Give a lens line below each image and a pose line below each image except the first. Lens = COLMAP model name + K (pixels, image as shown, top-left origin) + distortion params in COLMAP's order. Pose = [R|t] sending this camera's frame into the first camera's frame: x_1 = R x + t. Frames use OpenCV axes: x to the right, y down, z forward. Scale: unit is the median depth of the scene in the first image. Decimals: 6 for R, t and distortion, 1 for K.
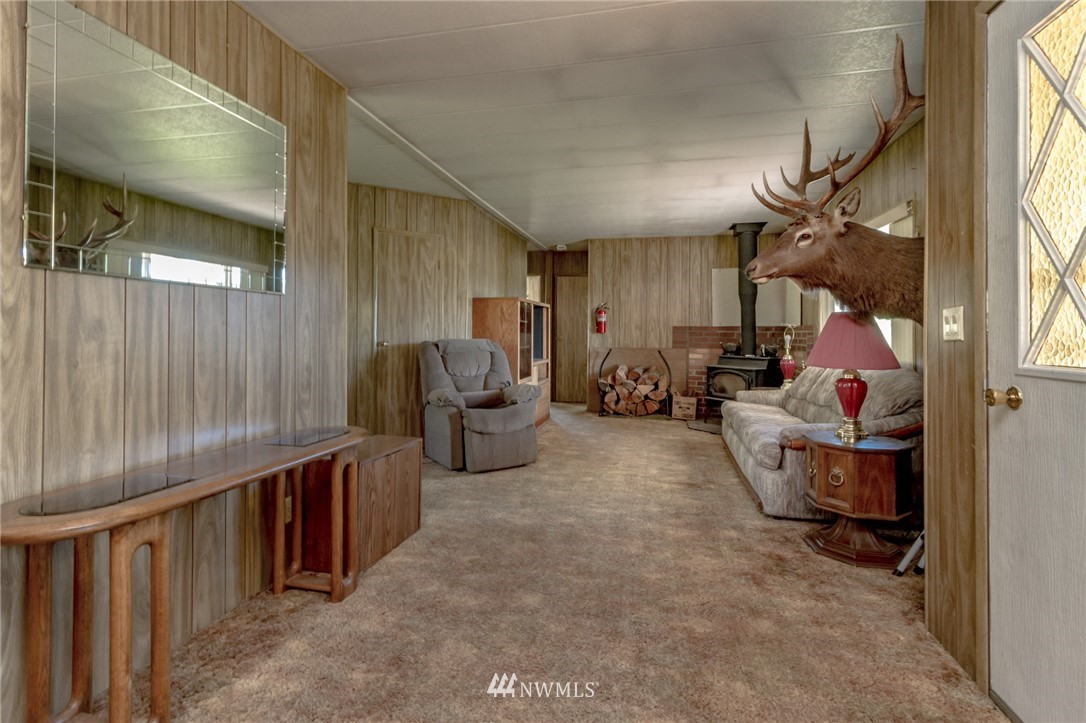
lens RADIAL K [[503.2, 0, 542.7], [0, 503.2, 333.2], [0, 0, 1]] dist [0.003110, 0.002277]
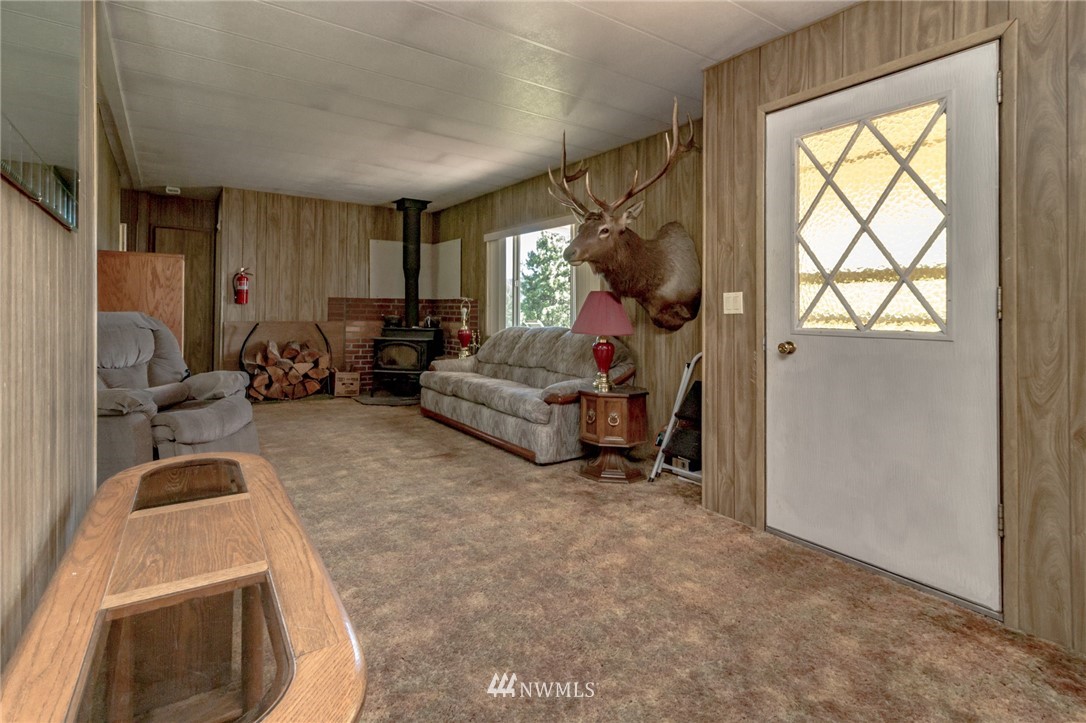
lens RADIAL K [[503.2, 0, 560.0], [0, 503.2, 307.7], [0, 0, 1]] dist [0.003110, 0.002277]
pose [[0.693633, 0.005036, 0.720311, -0.138333], [-0.009307, 0.999955, 0.001970, -0.000508], [-0.720269, -0.008070, 0.693648, 0.064491]]
